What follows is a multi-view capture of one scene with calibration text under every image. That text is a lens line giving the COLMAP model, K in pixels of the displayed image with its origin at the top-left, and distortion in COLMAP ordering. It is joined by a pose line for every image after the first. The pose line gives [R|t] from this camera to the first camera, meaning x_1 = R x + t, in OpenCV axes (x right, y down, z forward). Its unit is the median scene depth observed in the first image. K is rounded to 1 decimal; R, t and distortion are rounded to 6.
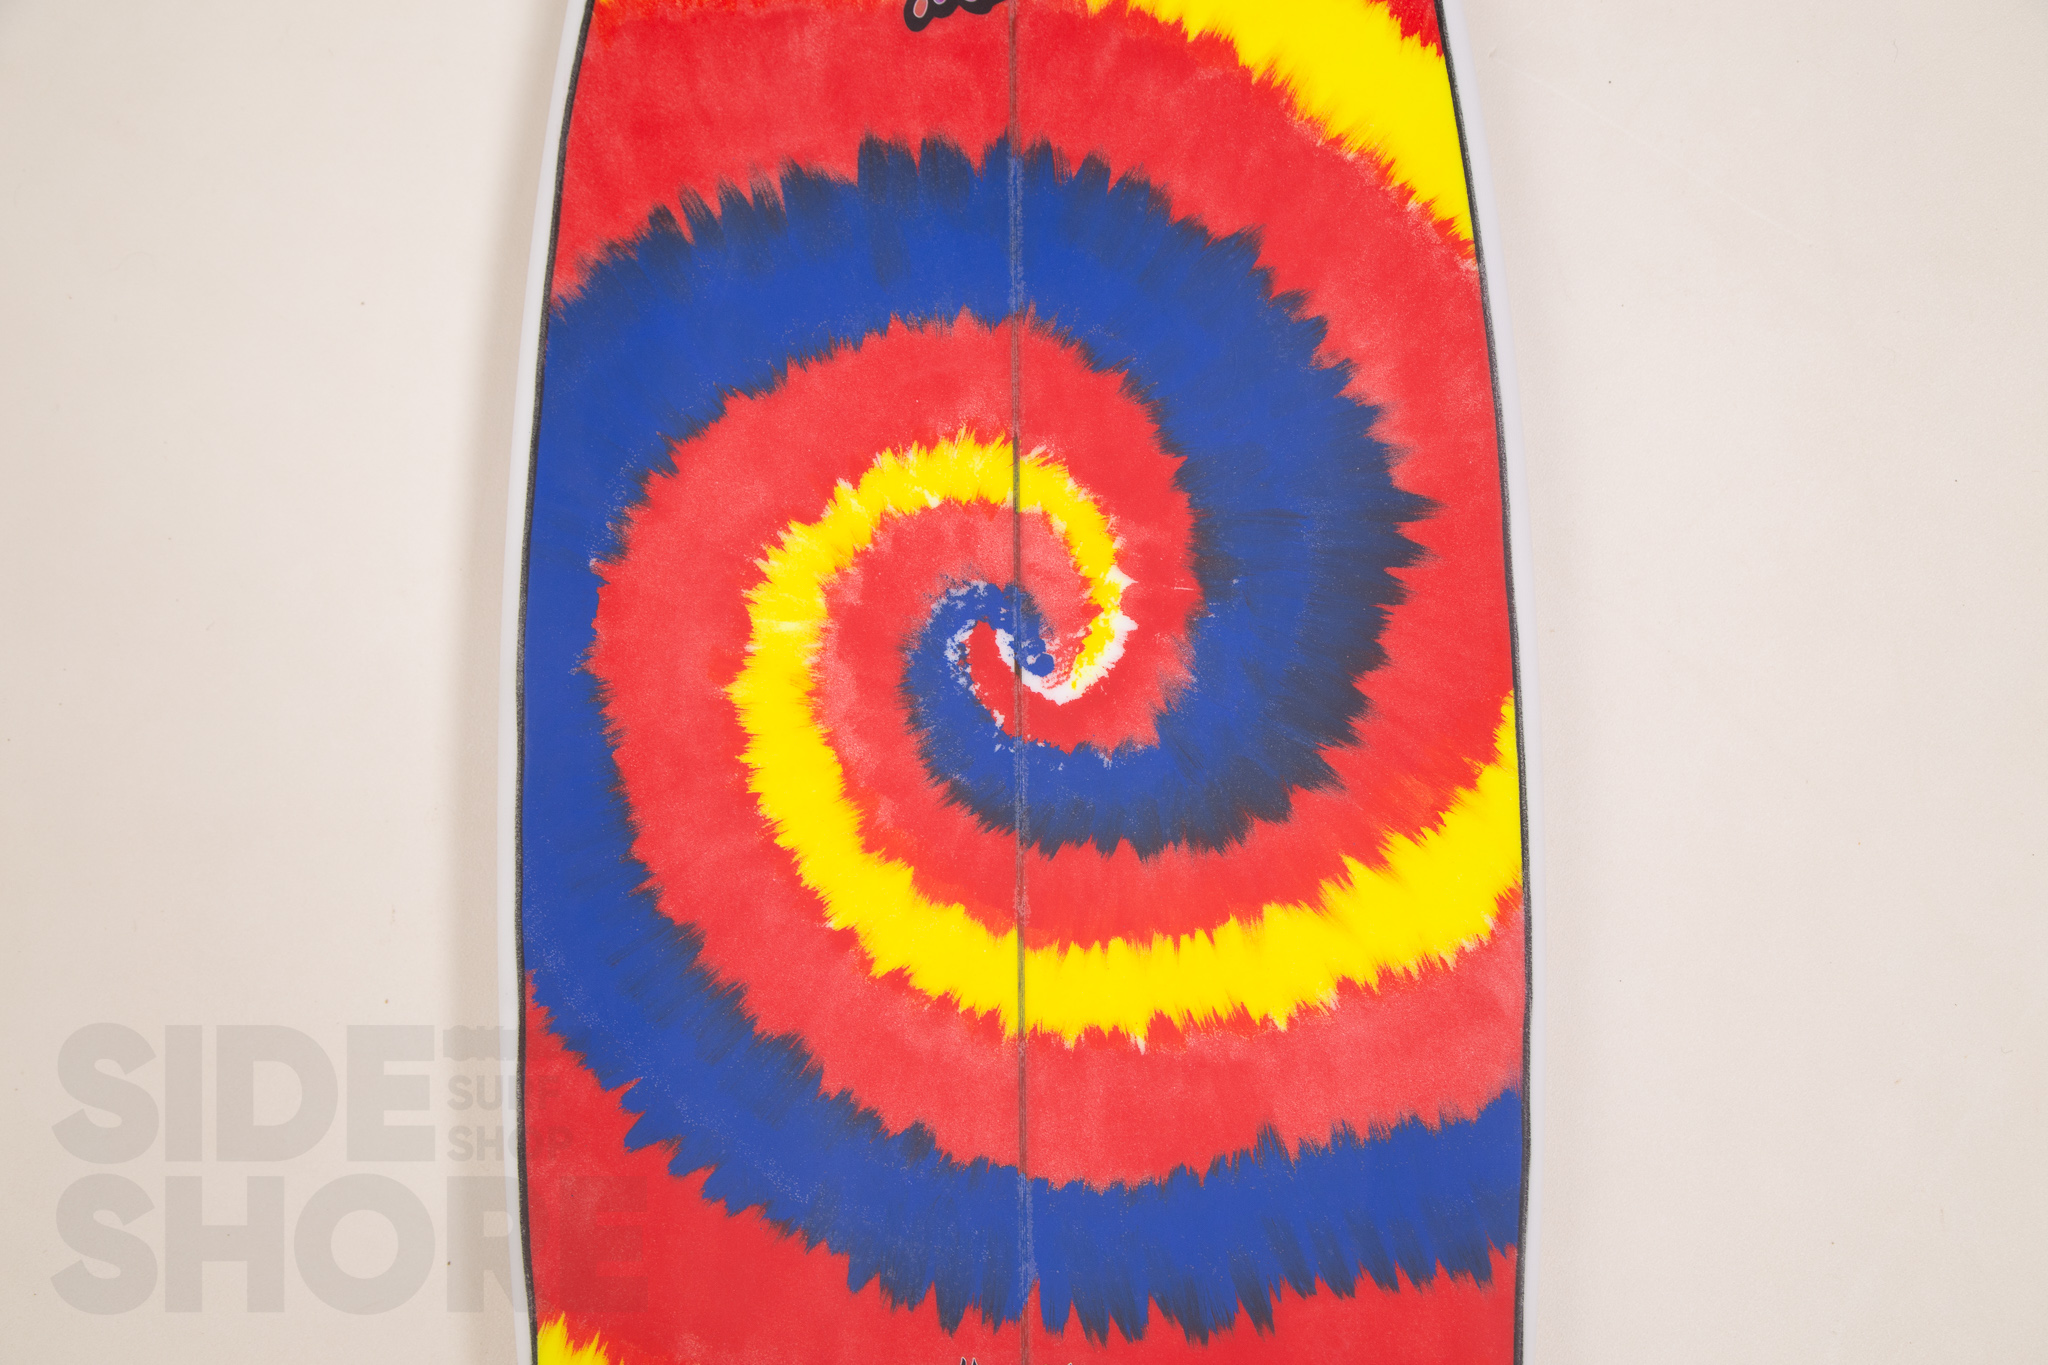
lens RADIAL K [[2257.6, 0, 1024.0], [0, 2257.6, 682.5], [0, 0, 1]] dist [0.035534, -0.001449]
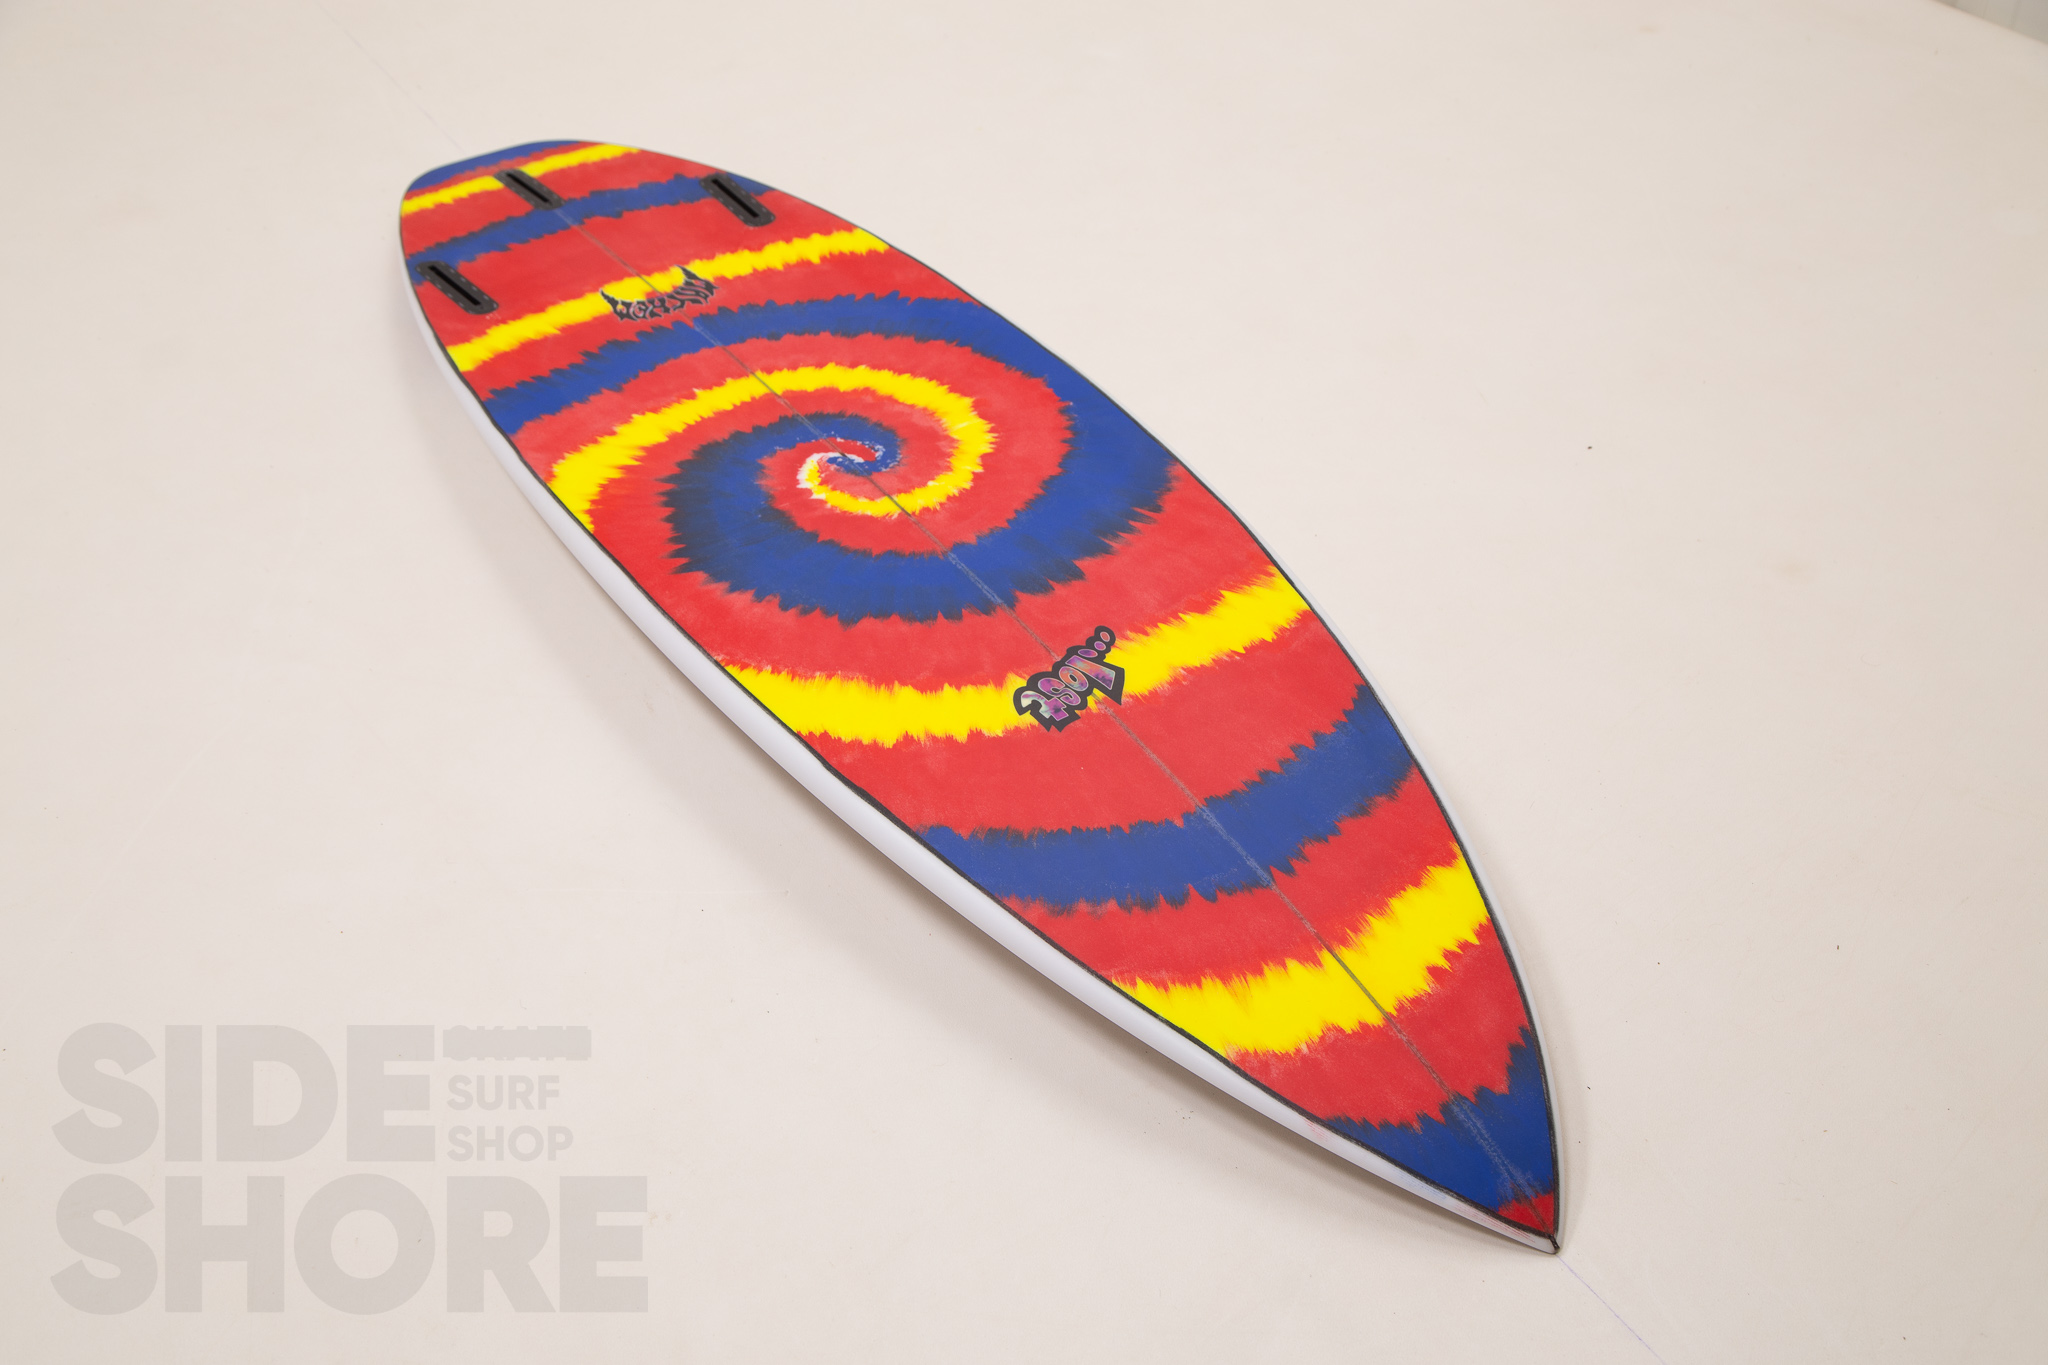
lens RADIAL K [[2257.6, 0, 1024.0], [0, 2257.6, 682.5], [0, 0, 1]] dist [0.035534, -0.001449]
pose [[-0.842211, 0.384404, -0.378040, 0.651330], [-0.522819, -0.411036, 0.746800, -1.559045], [0.131684, 0.826610, 0.547152, 0.172227]]
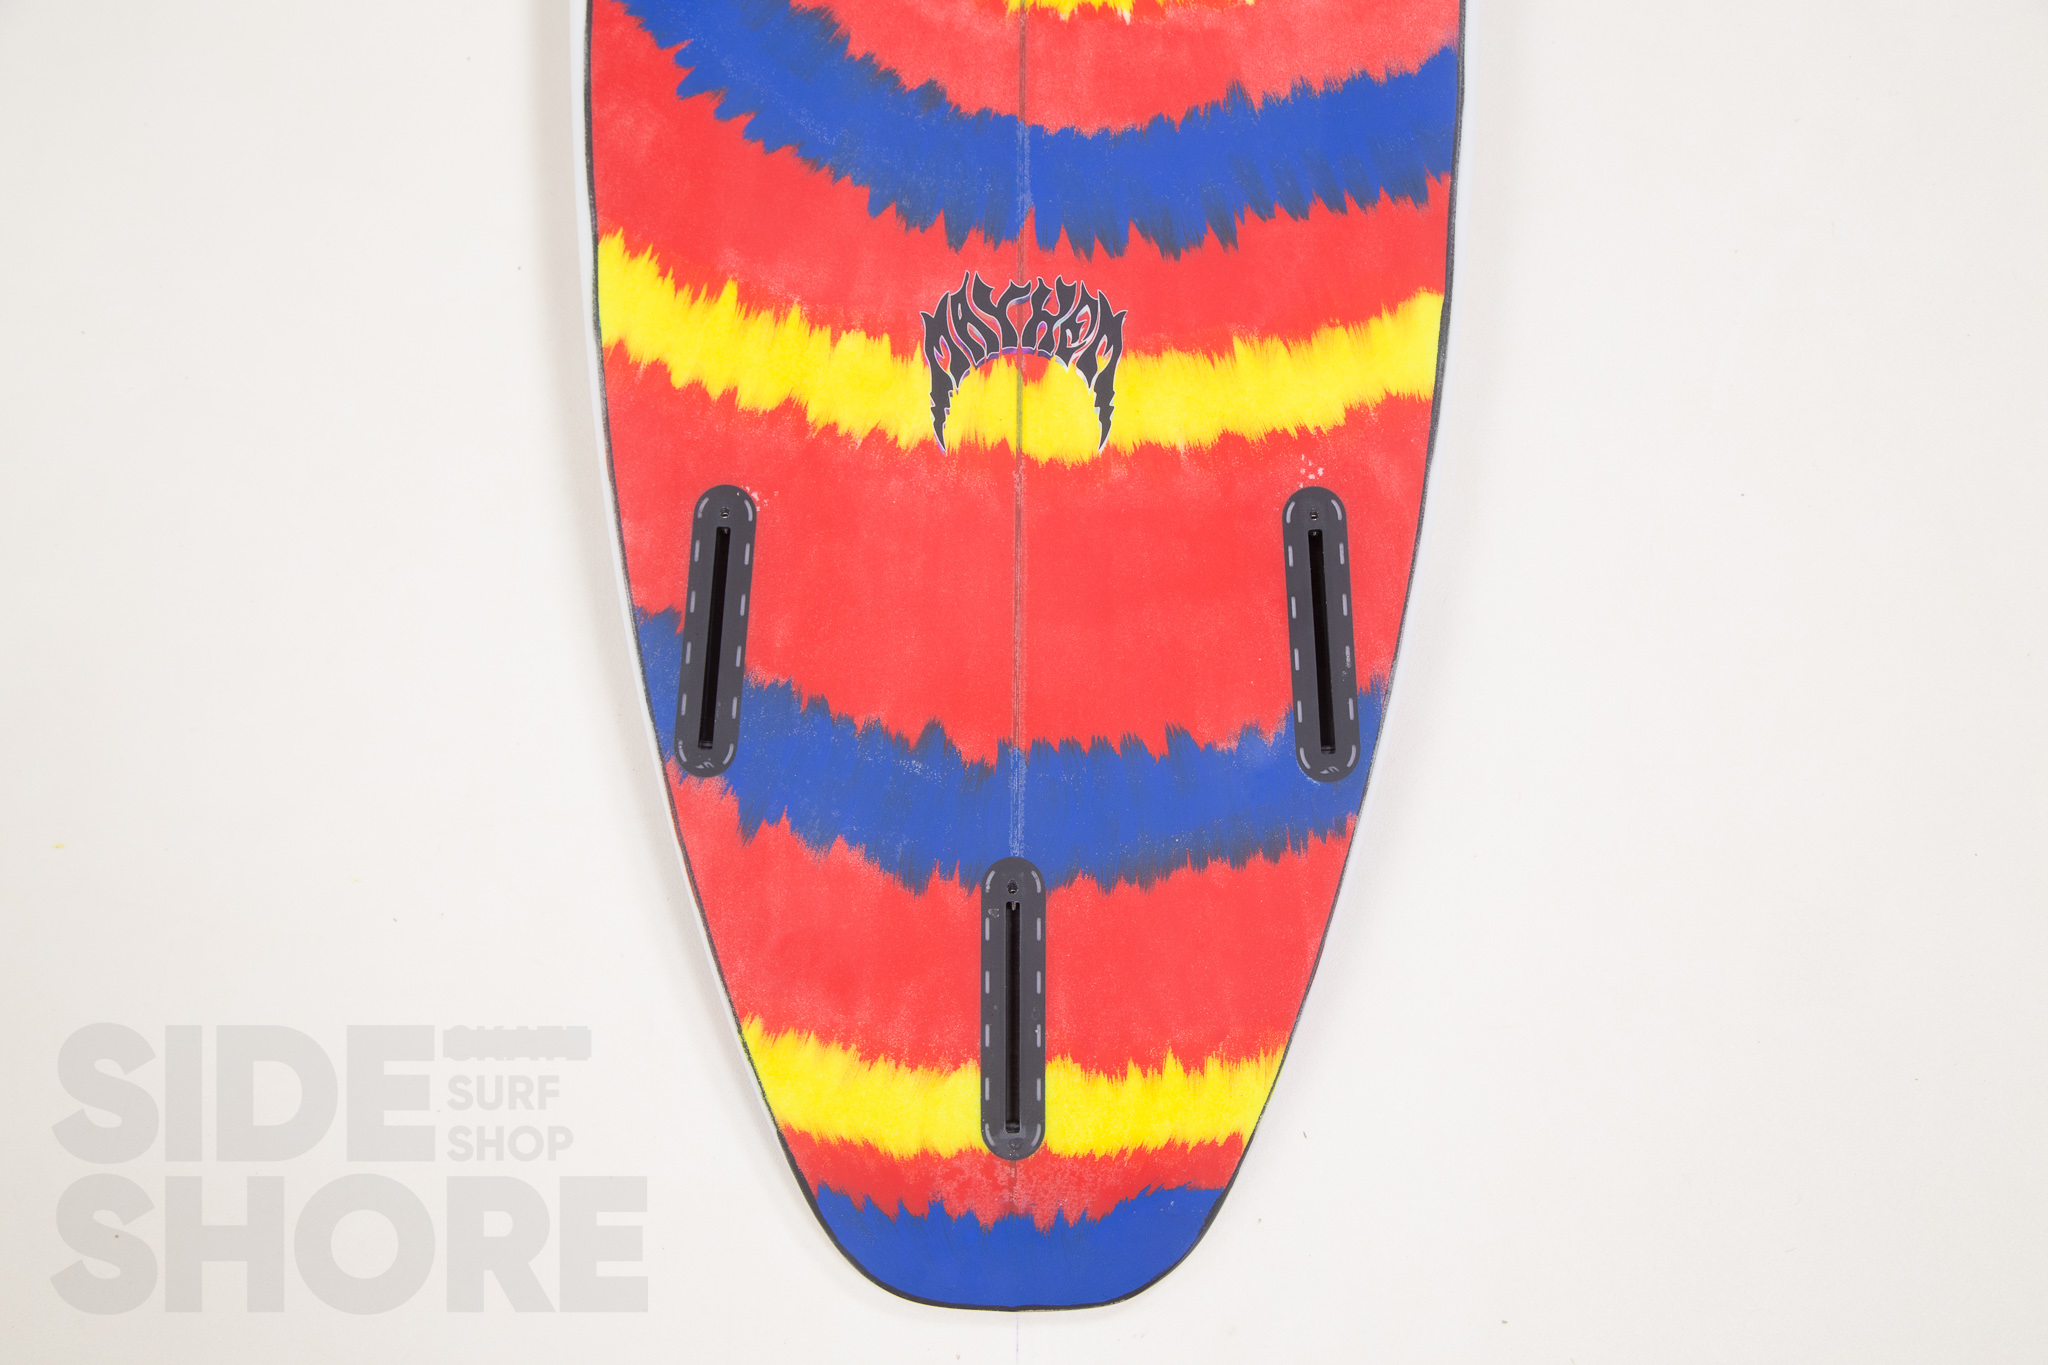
lens RADIAL K [[2257.6, 0, 1024.0], [0, 2257.6, 682.5], [0, 0, 1]] dist [0.035534, -0.001449]
pose [[0.999738, 0.016269, -0.016110, 0.023642], [-0.016920, 0.999012, -0.041091, 0.546239], [0.015426, 0.041352, 0.999026, -0.136255]]
